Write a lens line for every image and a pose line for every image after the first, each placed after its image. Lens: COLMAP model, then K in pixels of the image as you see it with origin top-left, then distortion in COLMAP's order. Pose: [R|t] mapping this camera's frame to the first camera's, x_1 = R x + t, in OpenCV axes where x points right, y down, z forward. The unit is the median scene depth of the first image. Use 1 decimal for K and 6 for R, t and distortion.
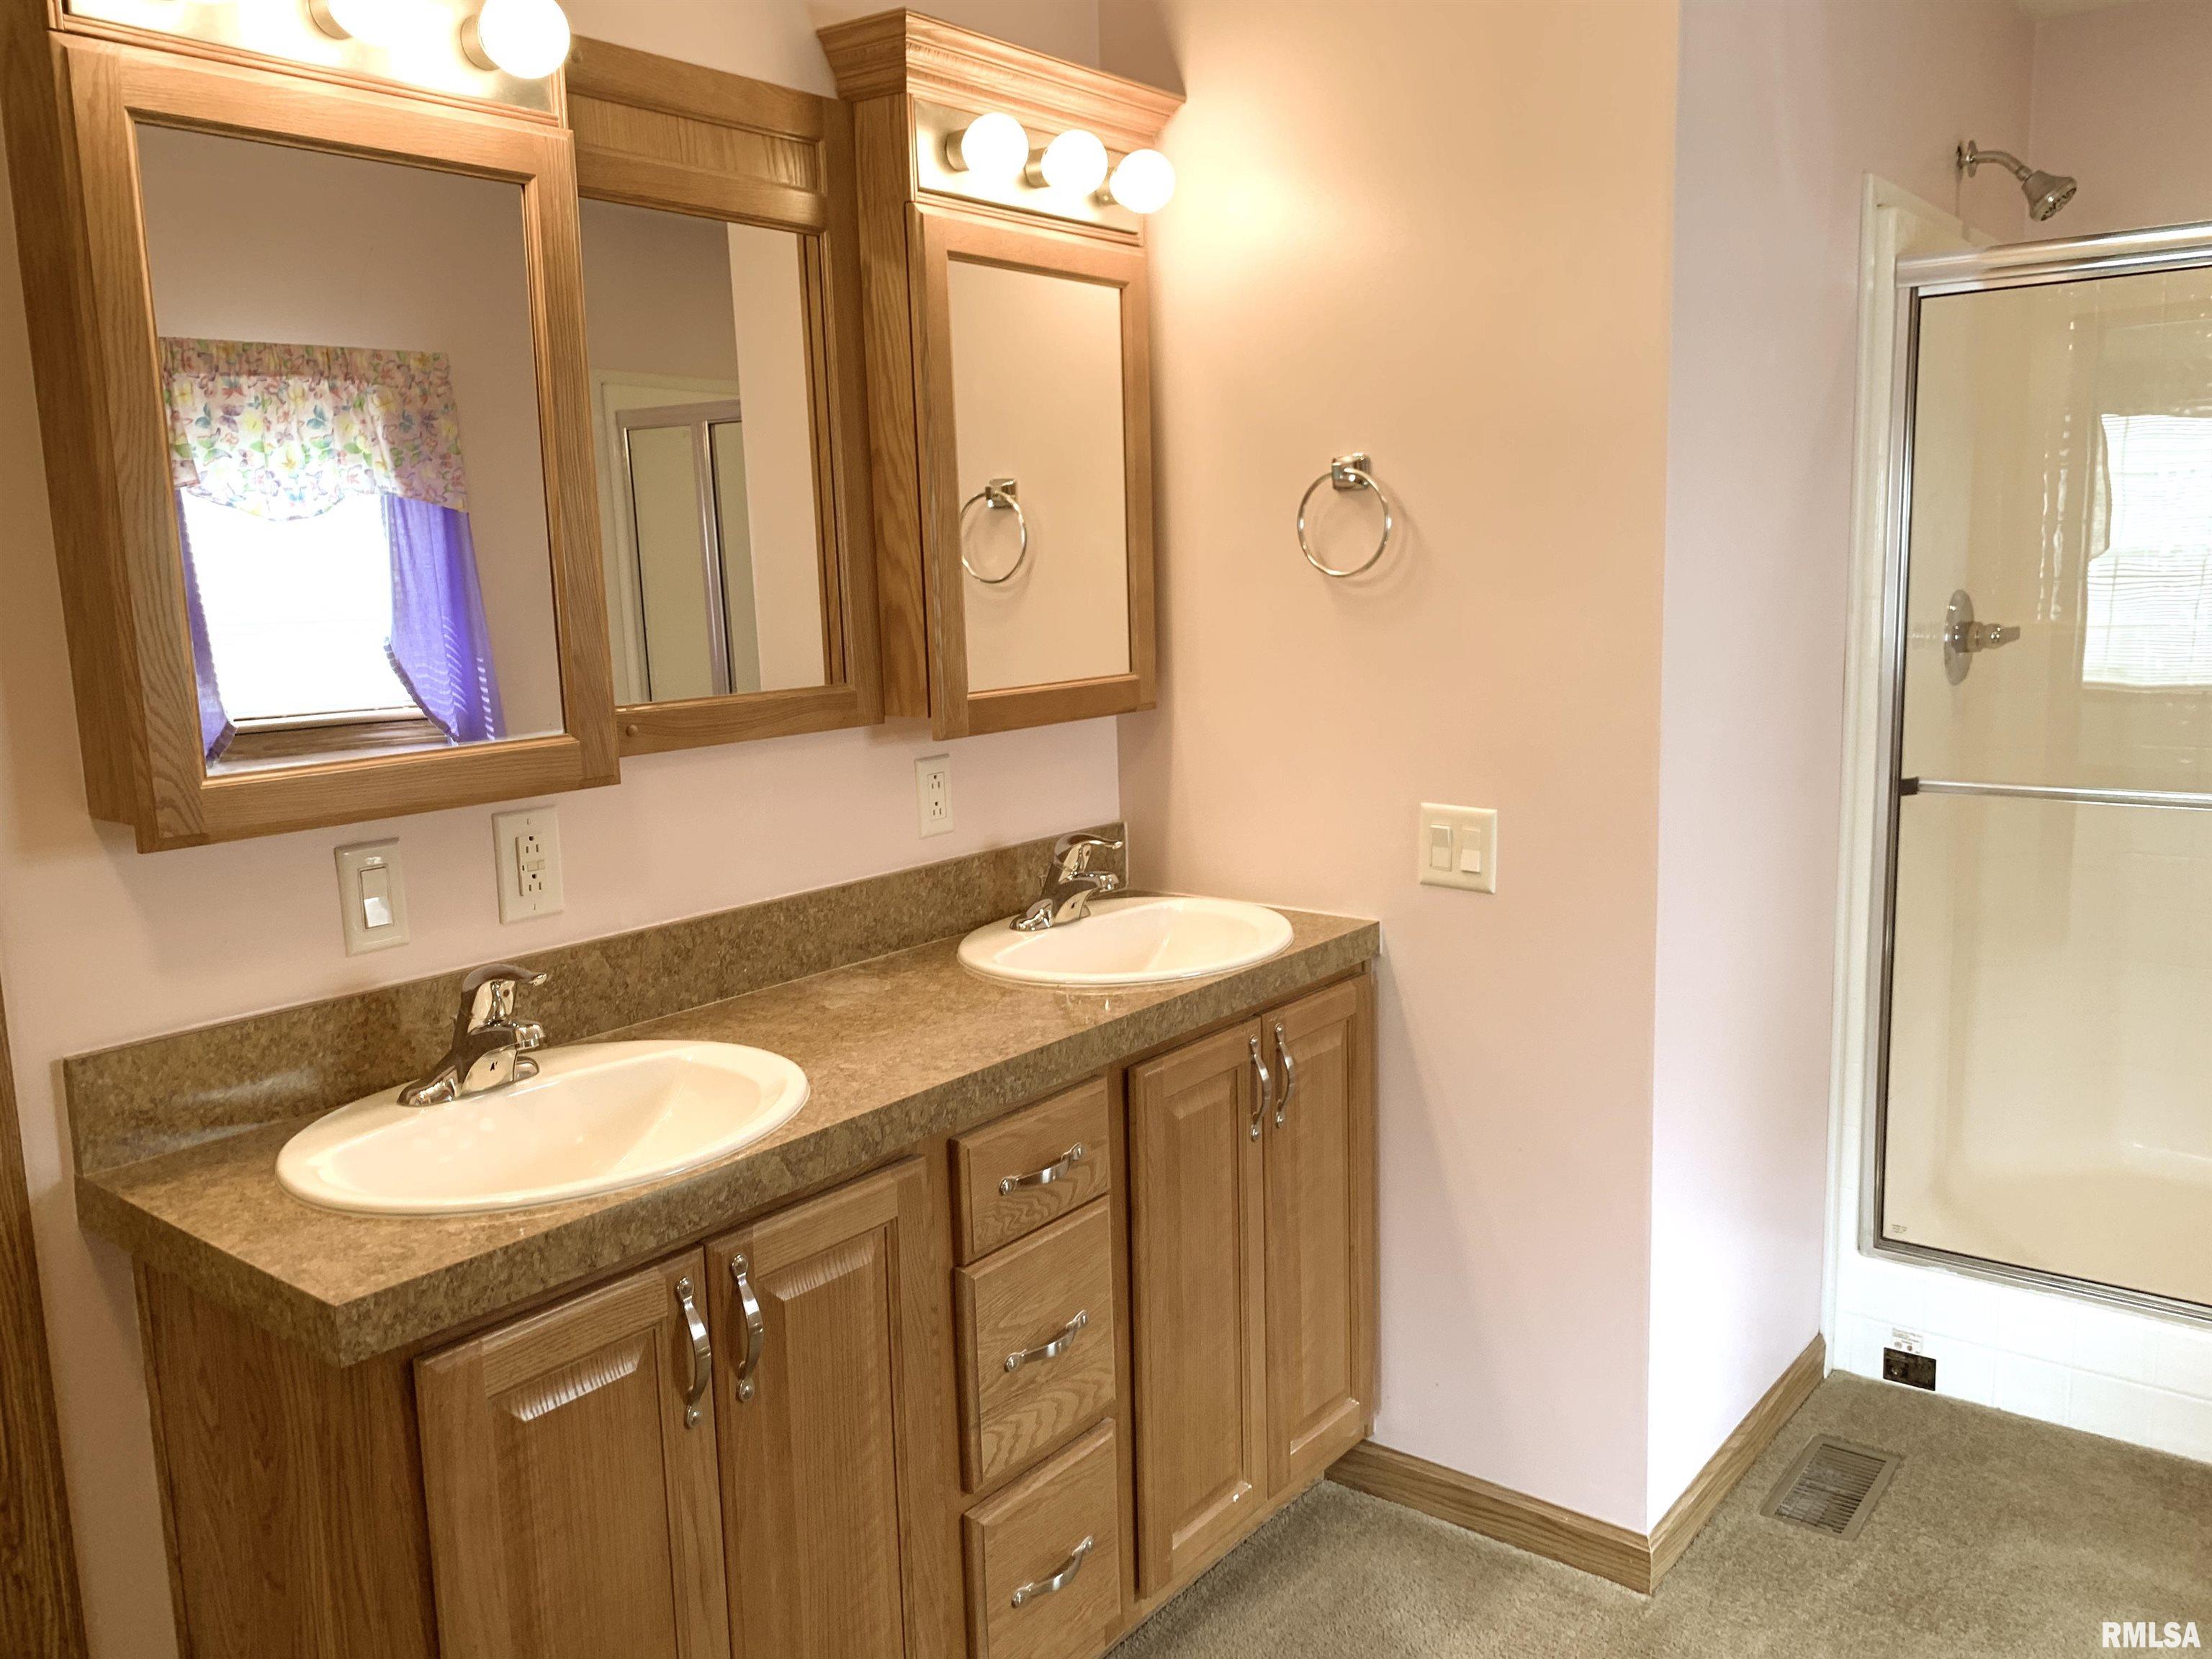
lens RADIAL K [[1690.3, 0, 1131.8], [0, 1690.3, 828.5], [0, 0, 1]] dist [0.002304, -0.012682]
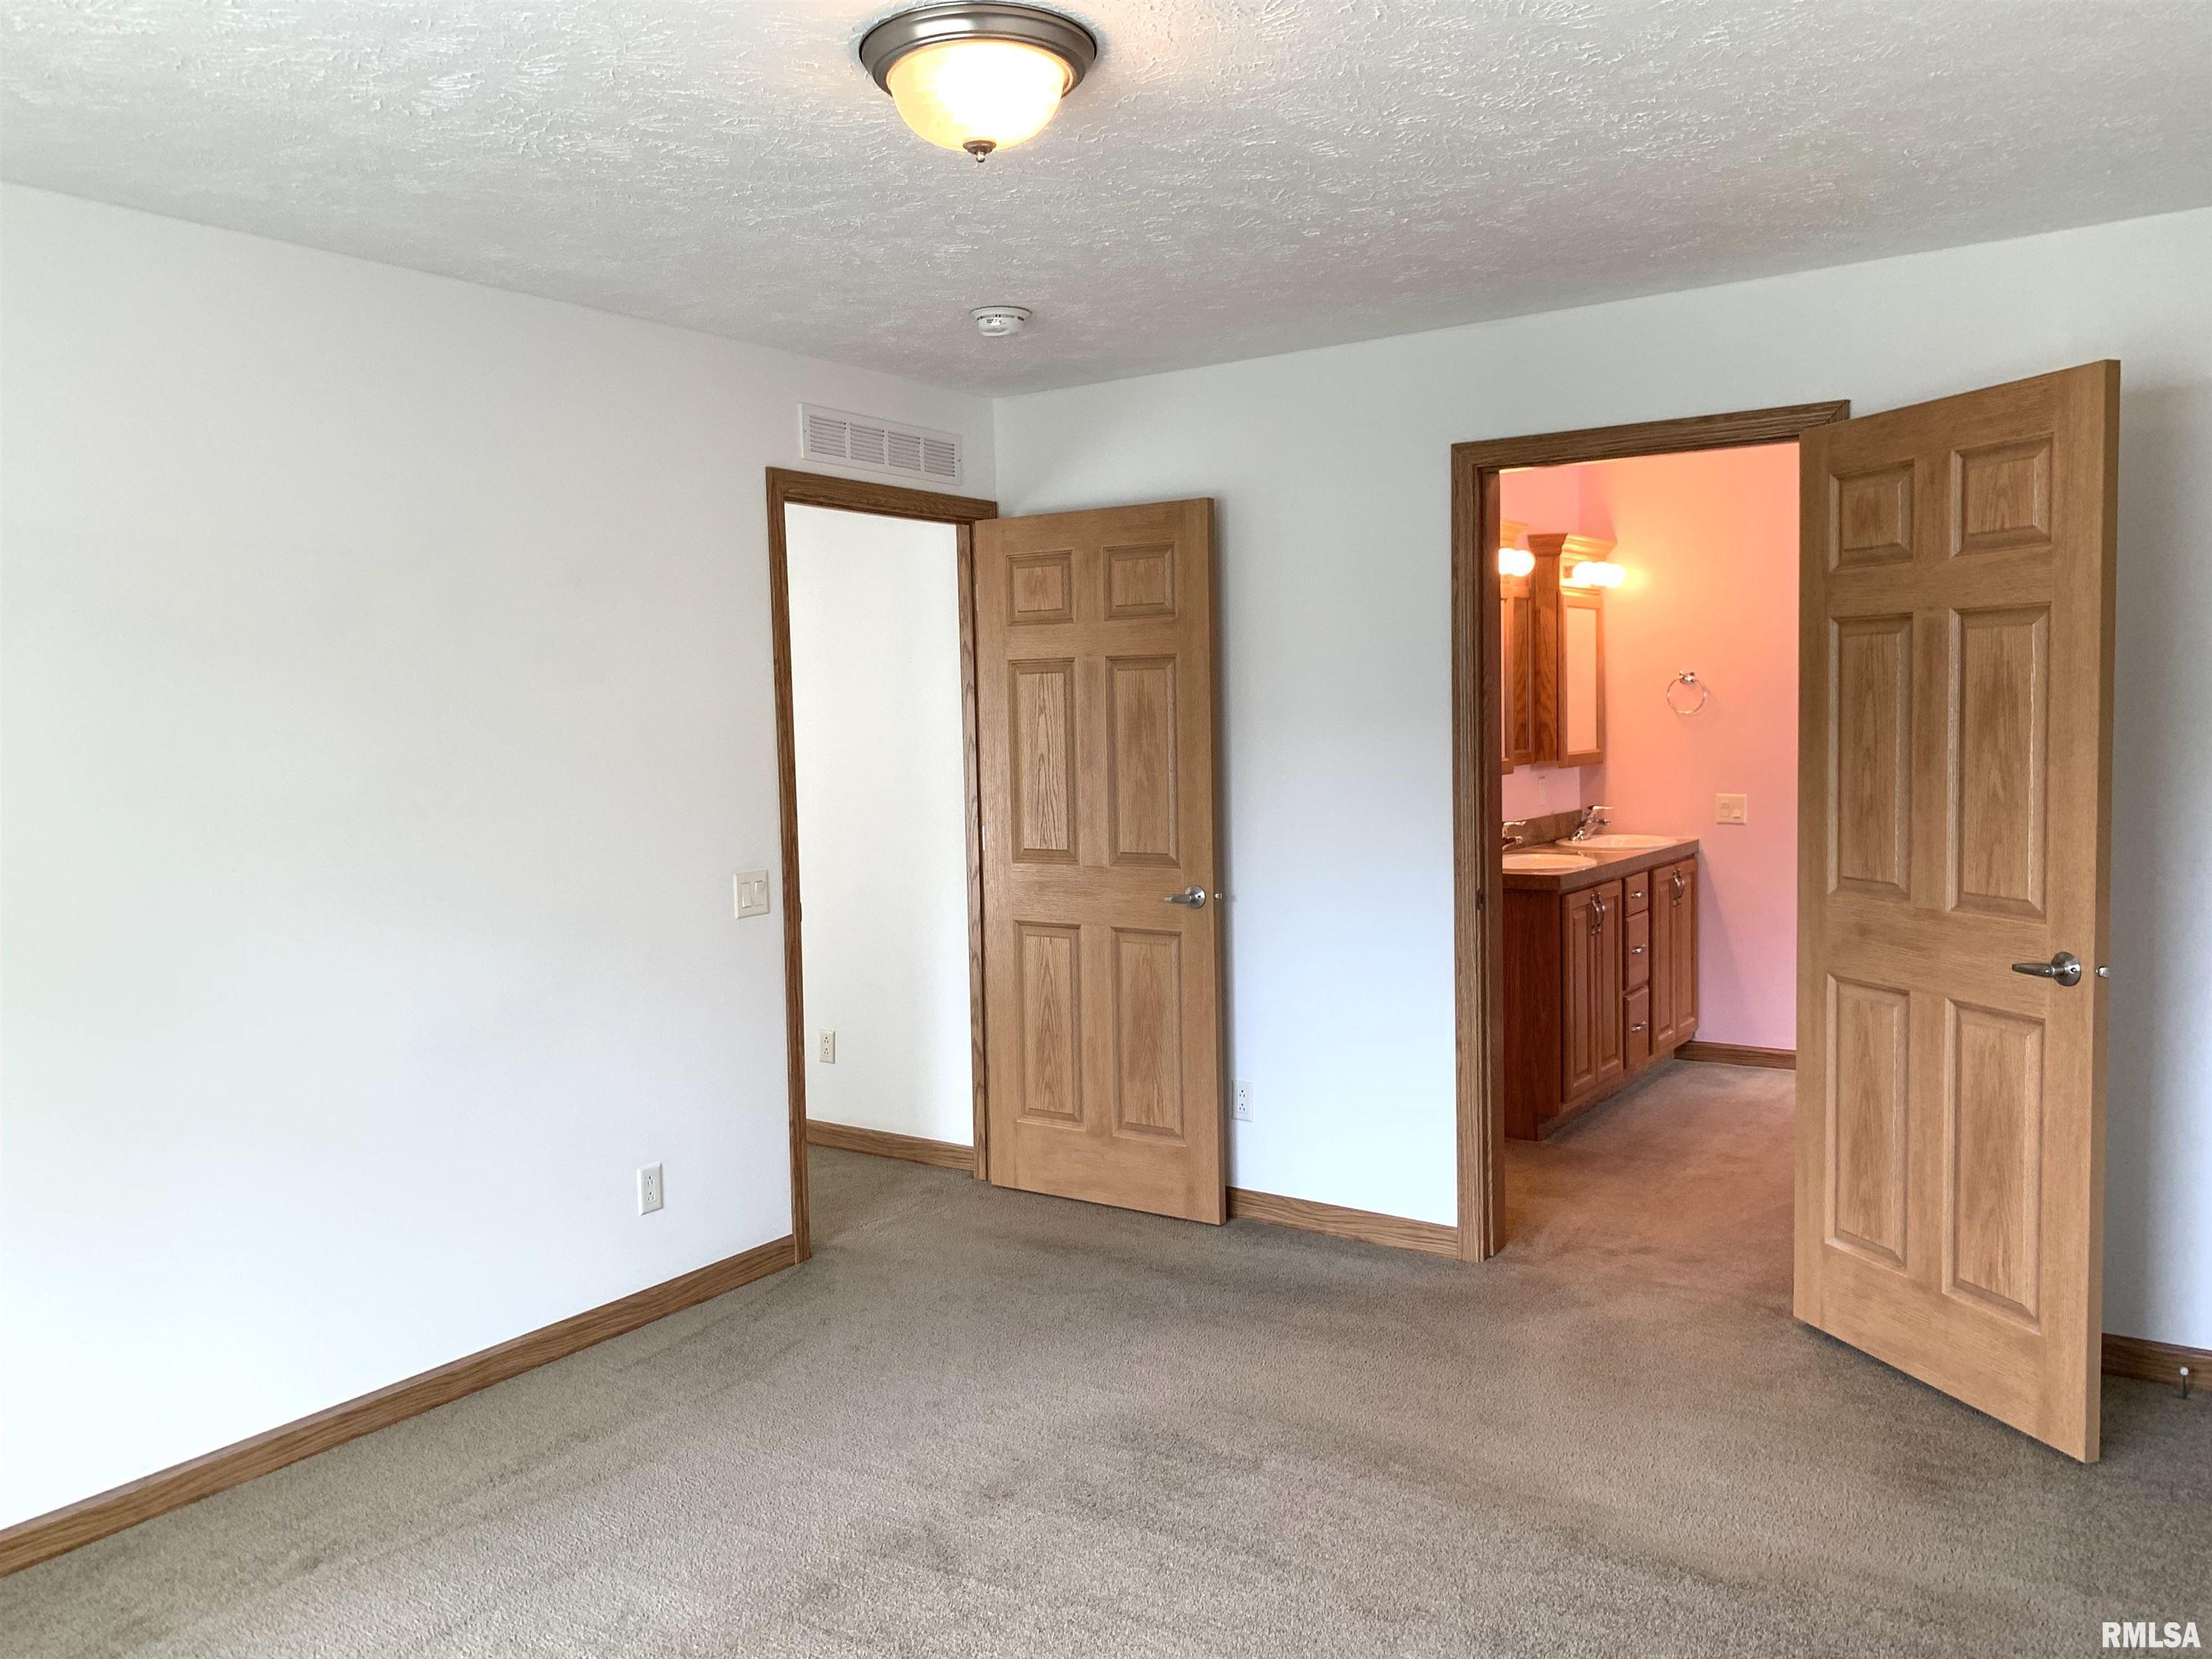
lens RADIAL K [[1673.1, 0, 1101.7], [0, 1673.1, 835.1], [0, 0, 1]] dist [0.001199, -0.014871]
pose [[0.998543, -0.003929, 0.053822, -1.049425], [0.008878, 0.995717, -0.092027, 0.315260], [-0.053230, 0.092371, 0.994301, -1.787294]]
